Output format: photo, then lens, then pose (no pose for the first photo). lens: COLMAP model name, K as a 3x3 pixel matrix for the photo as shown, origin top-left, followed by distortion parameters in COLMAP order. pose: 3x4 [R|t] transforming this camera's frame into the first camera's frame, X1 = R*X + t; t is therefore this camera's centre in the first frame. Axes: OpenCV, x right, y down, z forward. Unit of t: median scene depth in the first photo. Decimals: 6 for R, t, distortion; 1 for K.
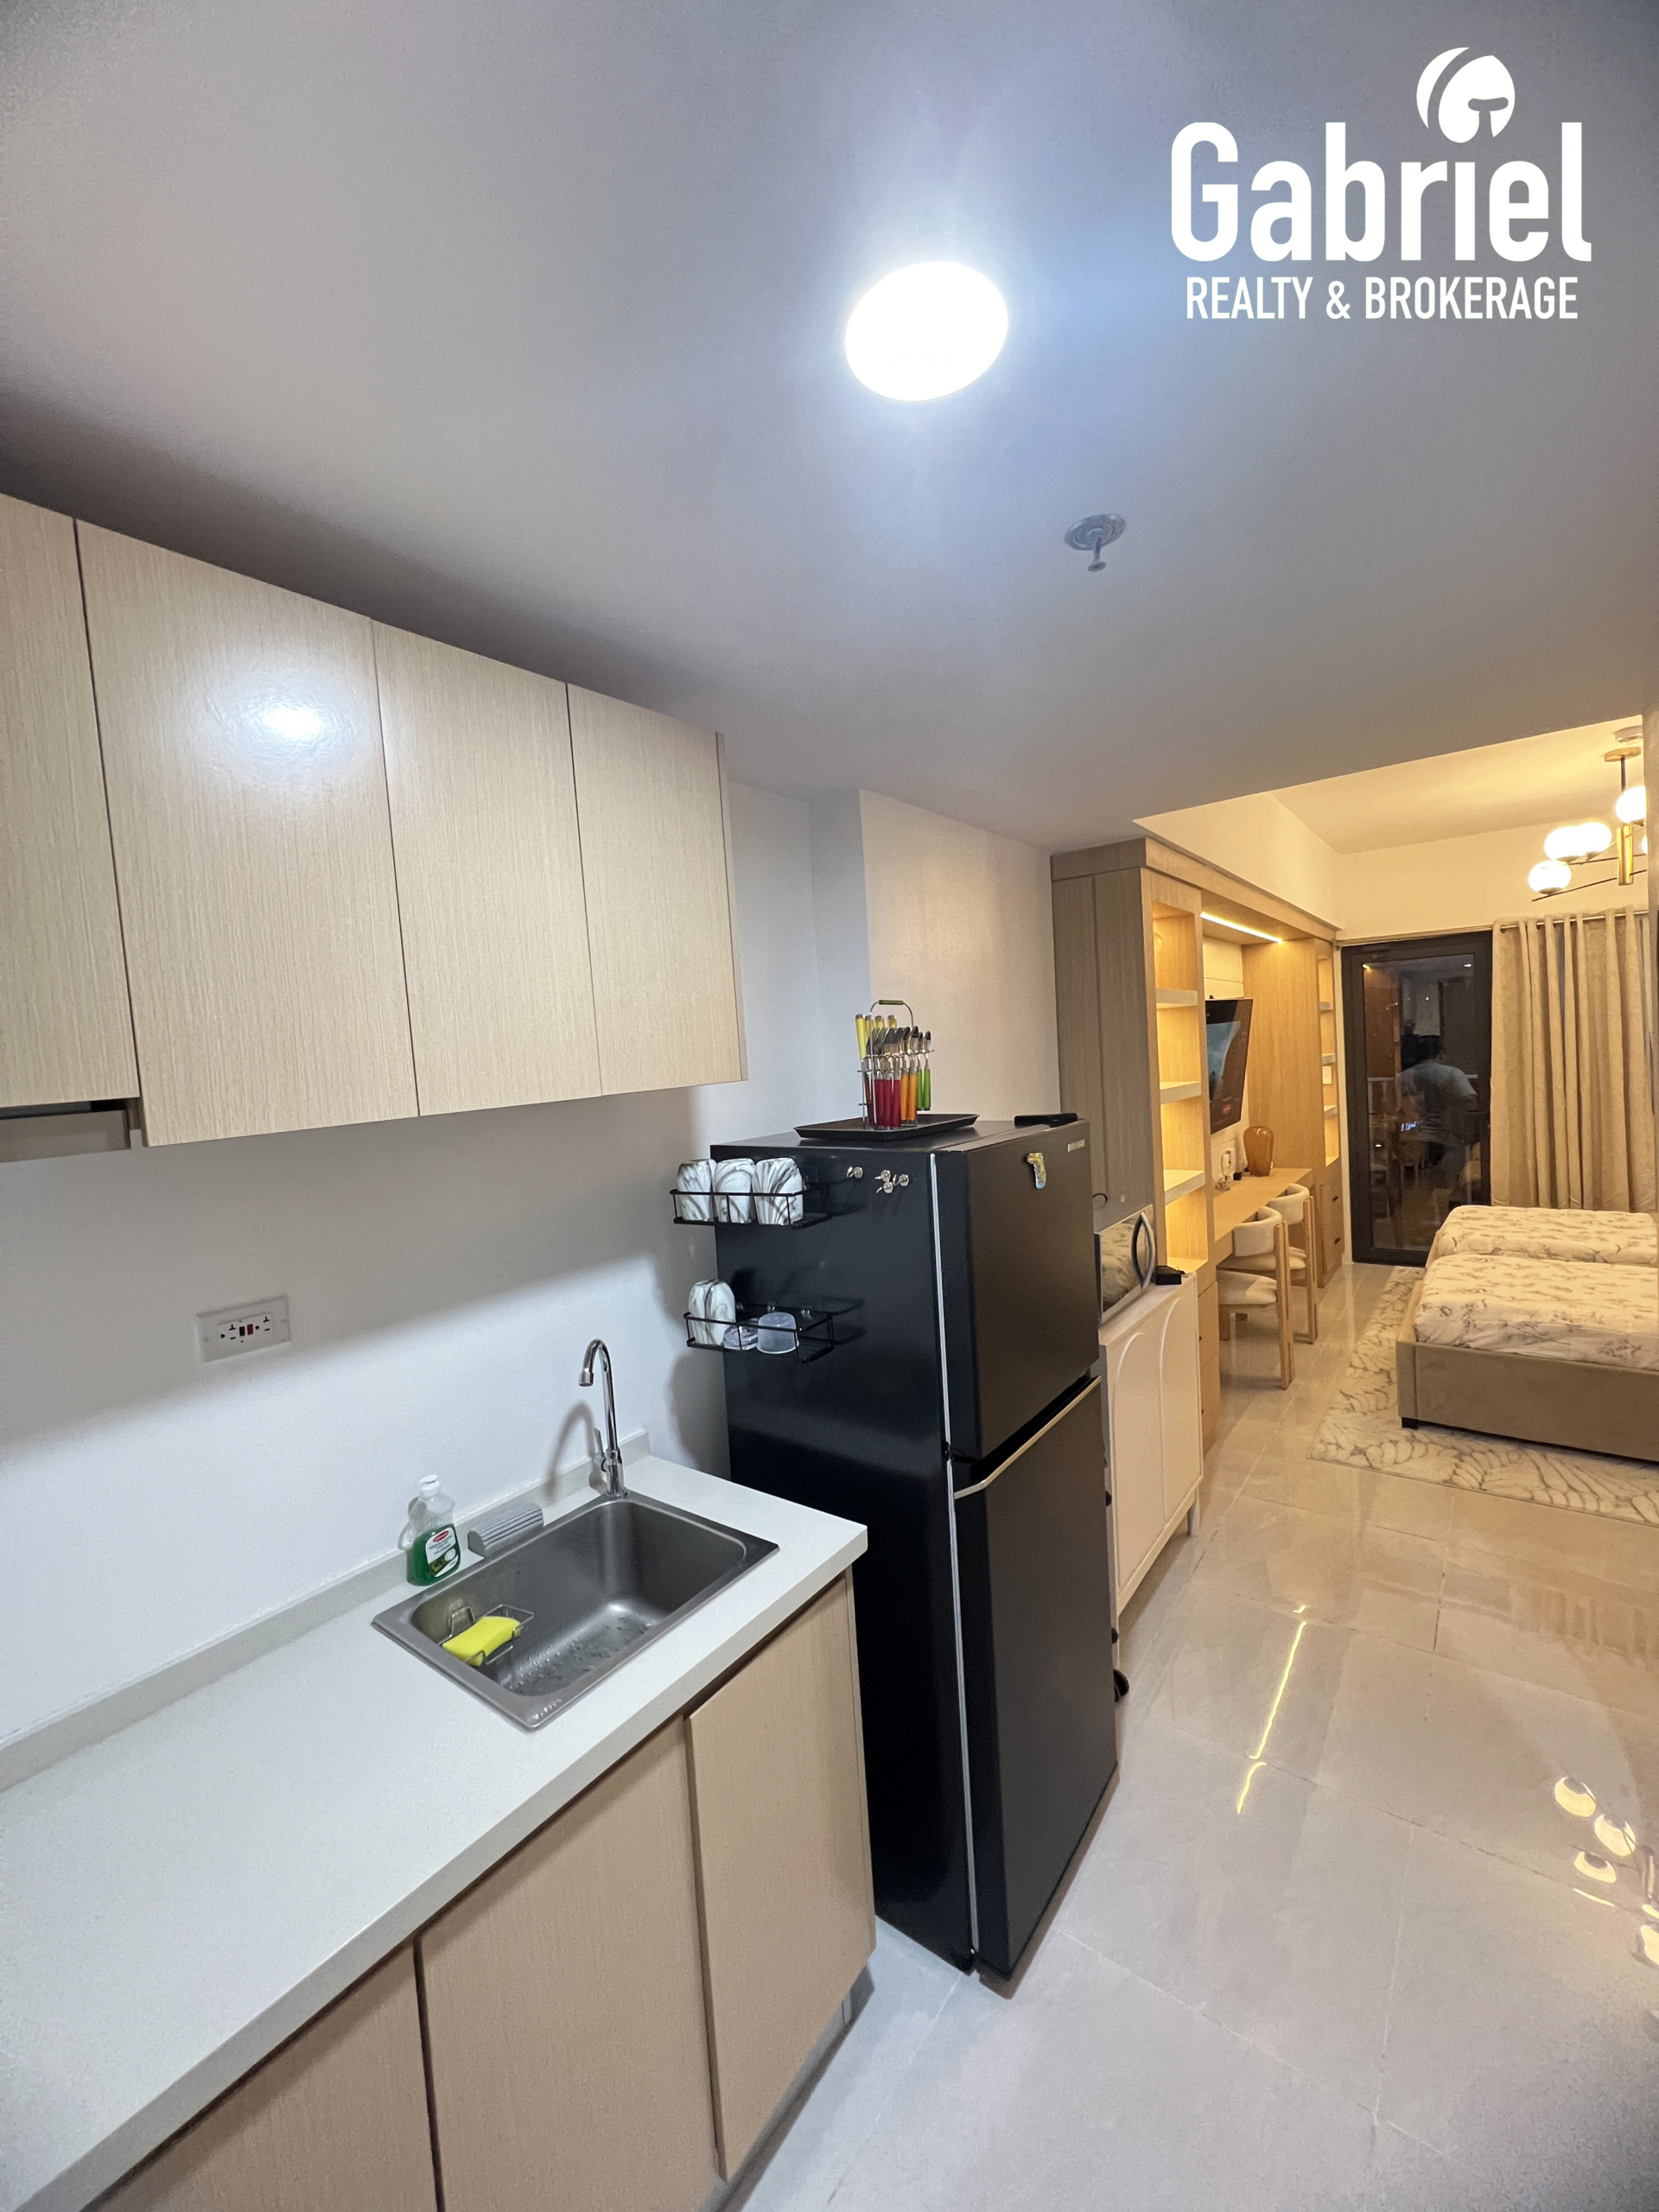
lens RADIAL K [[883.0, 0, 836.8], [0, 883.0, 1095.0], [0, 0, 1]] dist [-0.003091, 0.000983]
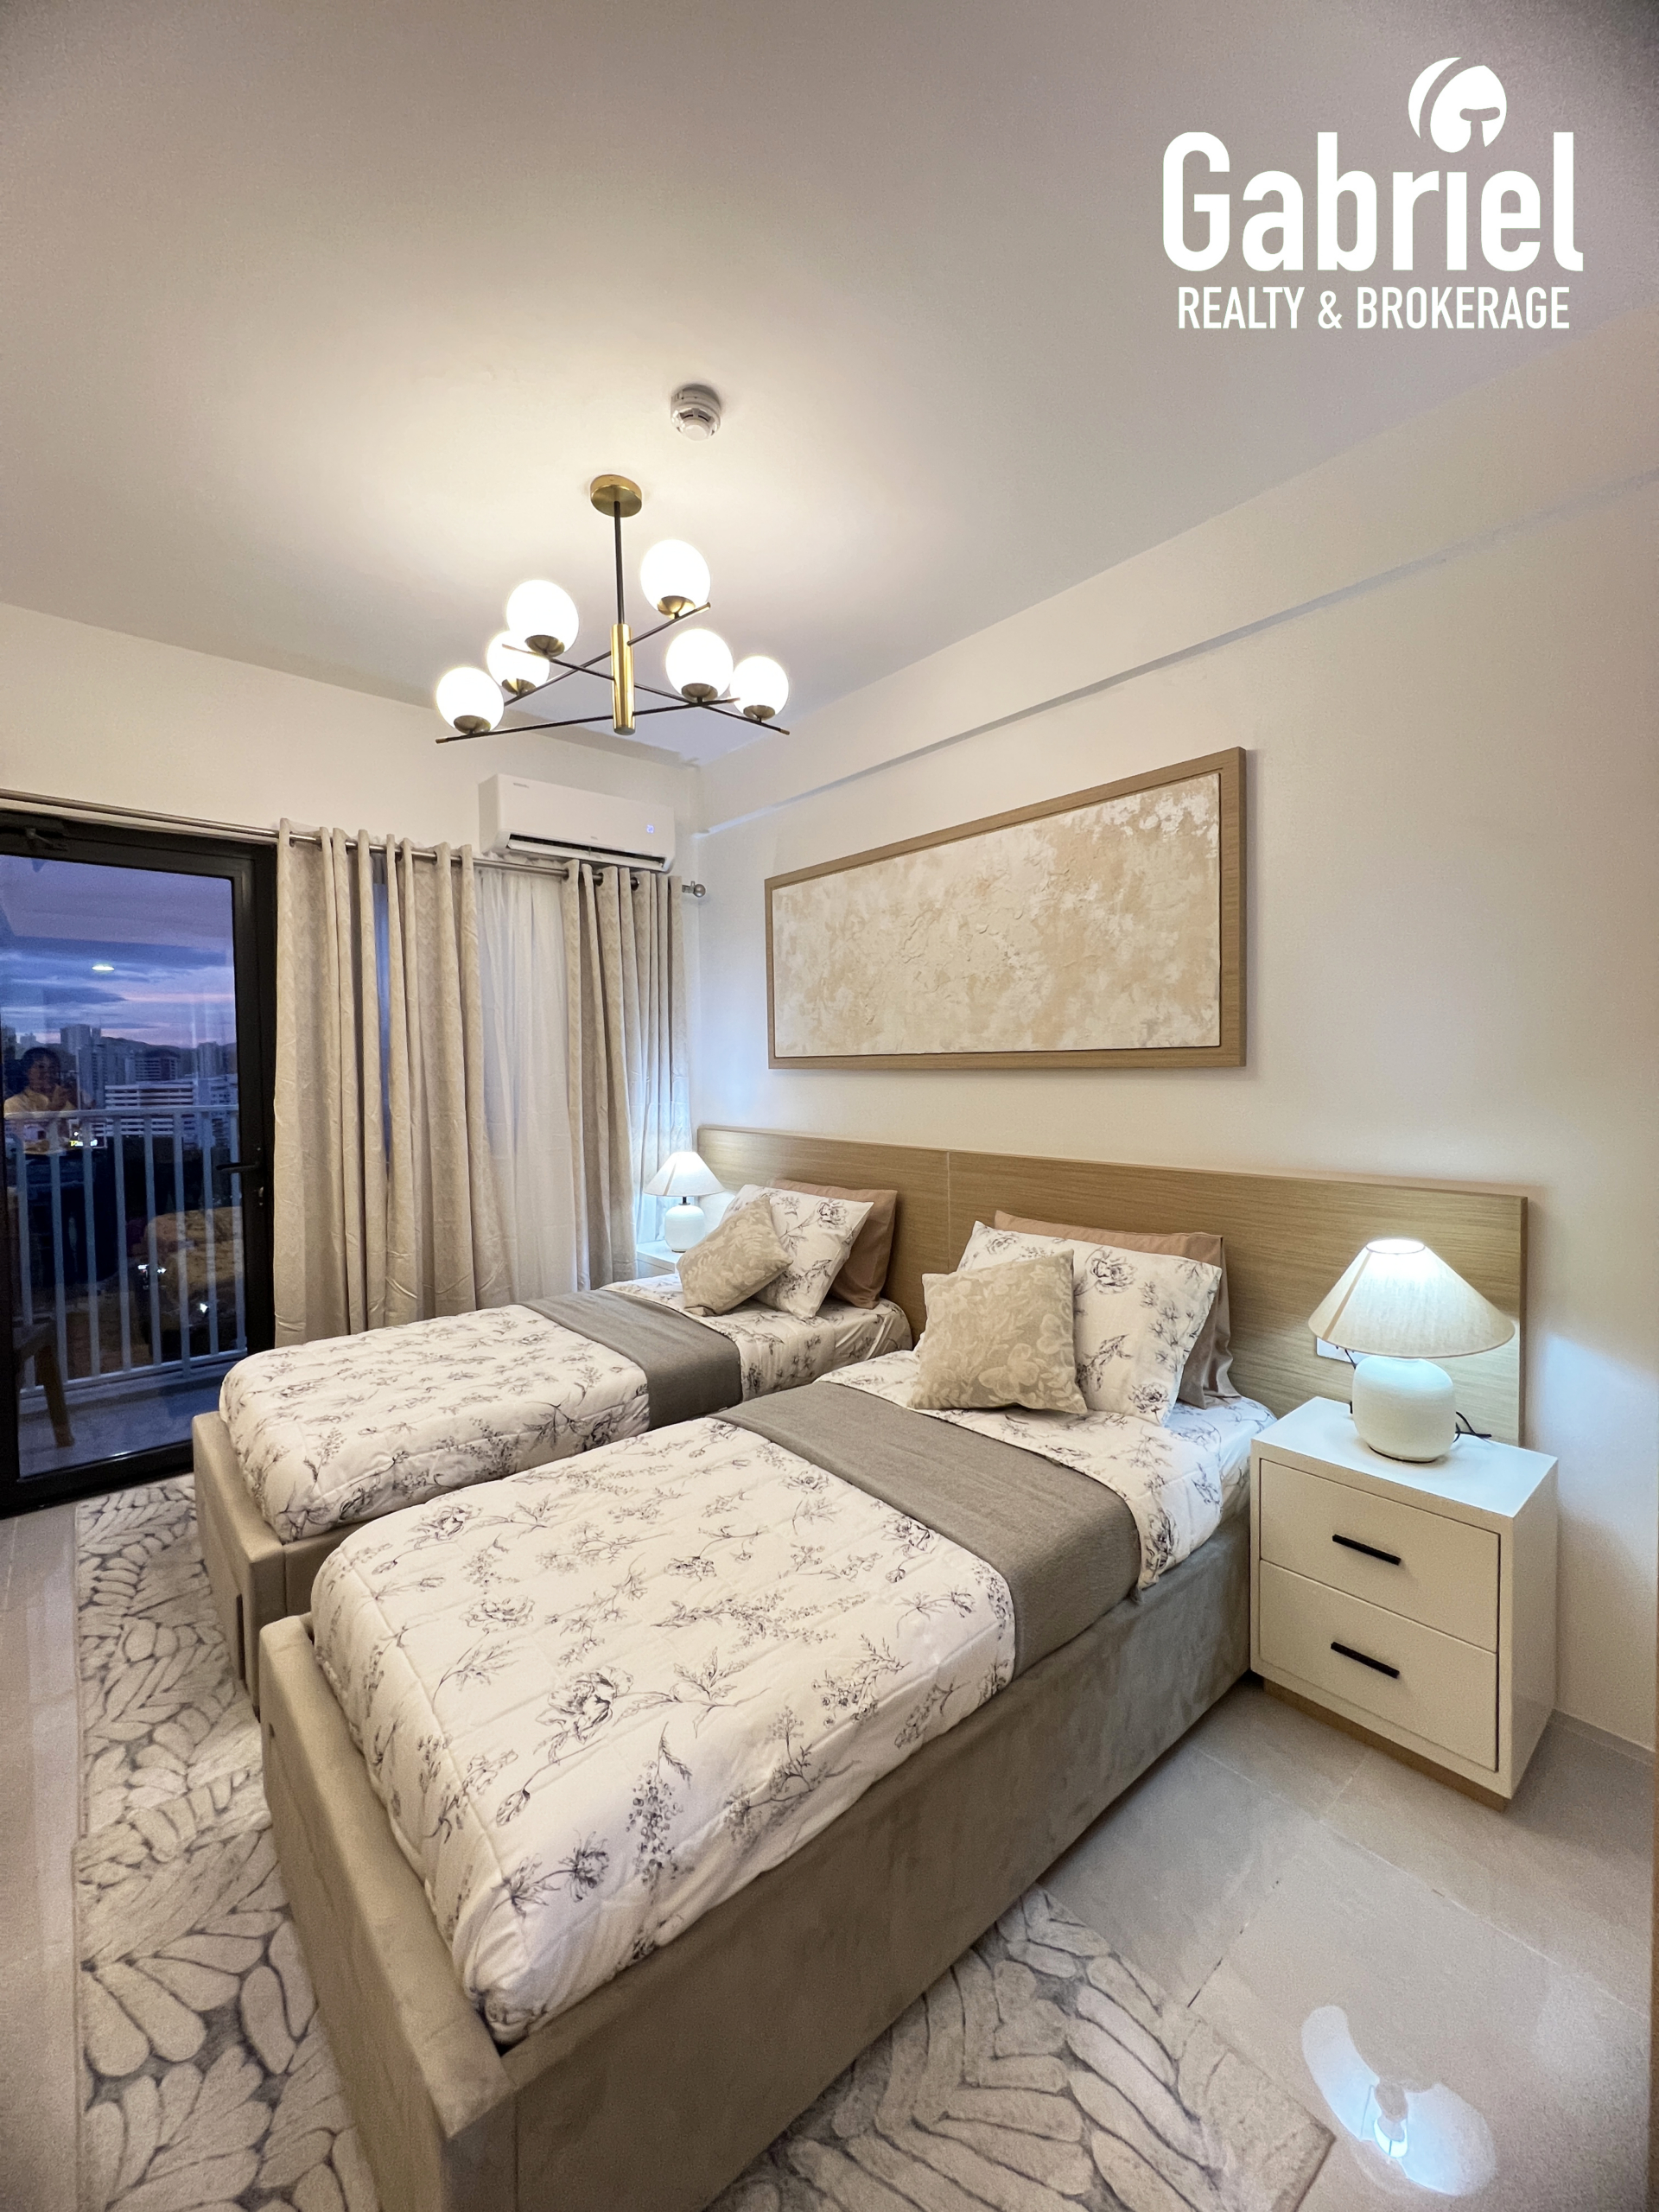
lens RADIAL K [[883.0, 0, 820.4], [0, 883.0, 1096.4], [0, 0, 1]] dist [-0.003091, 0.000983]
pose [[0.210234, 0.023511, 0.977368, 0.357076], [0.042155, 0.998563, -0.033088, 0.011009], [-0.976742, 0.048158, 0.208940, 0.716371]]
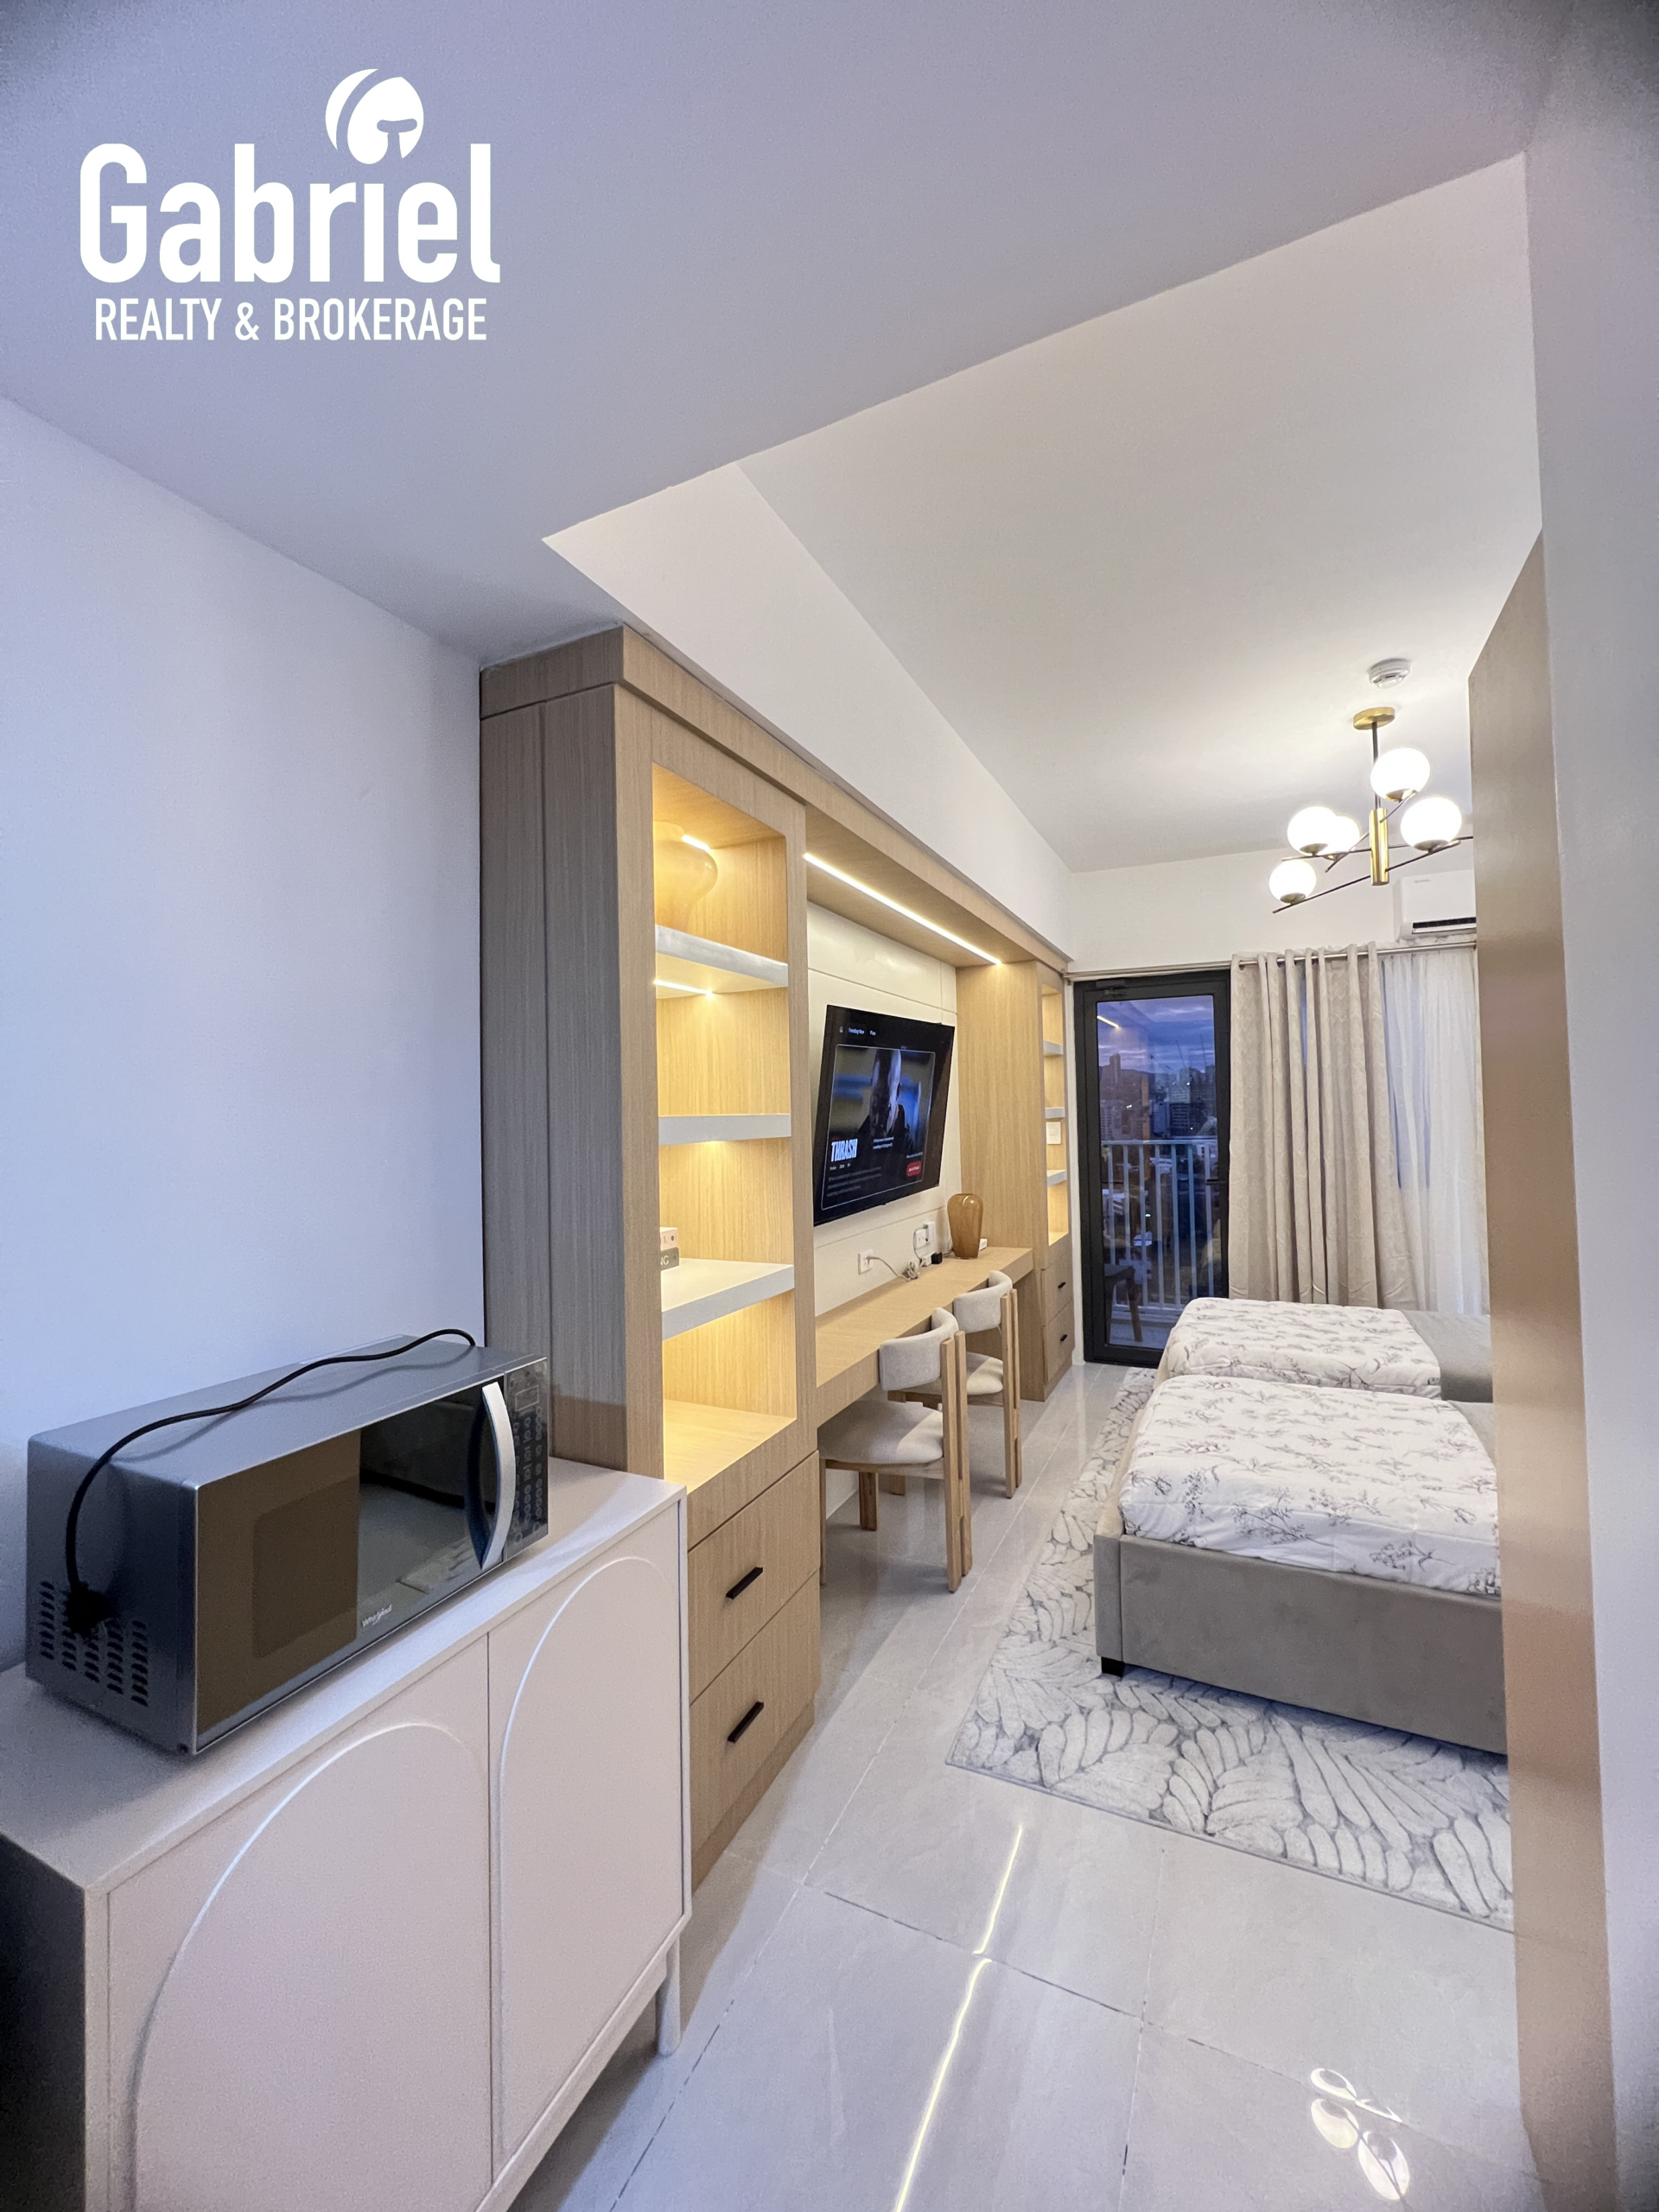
lens RADIAL K [[883.0, 0, 834.5], [0, 883.0, 1094.0], [0, 0, 1]] dist [-0.003091, 0.000983]
pose [[0.977643, 0.043372, 0.205749, 0.260233], [-0.028514, 0.996803, -0.074640, 0.012069], [-0.208328, 0.067105, 0.975754, 0.335710]]
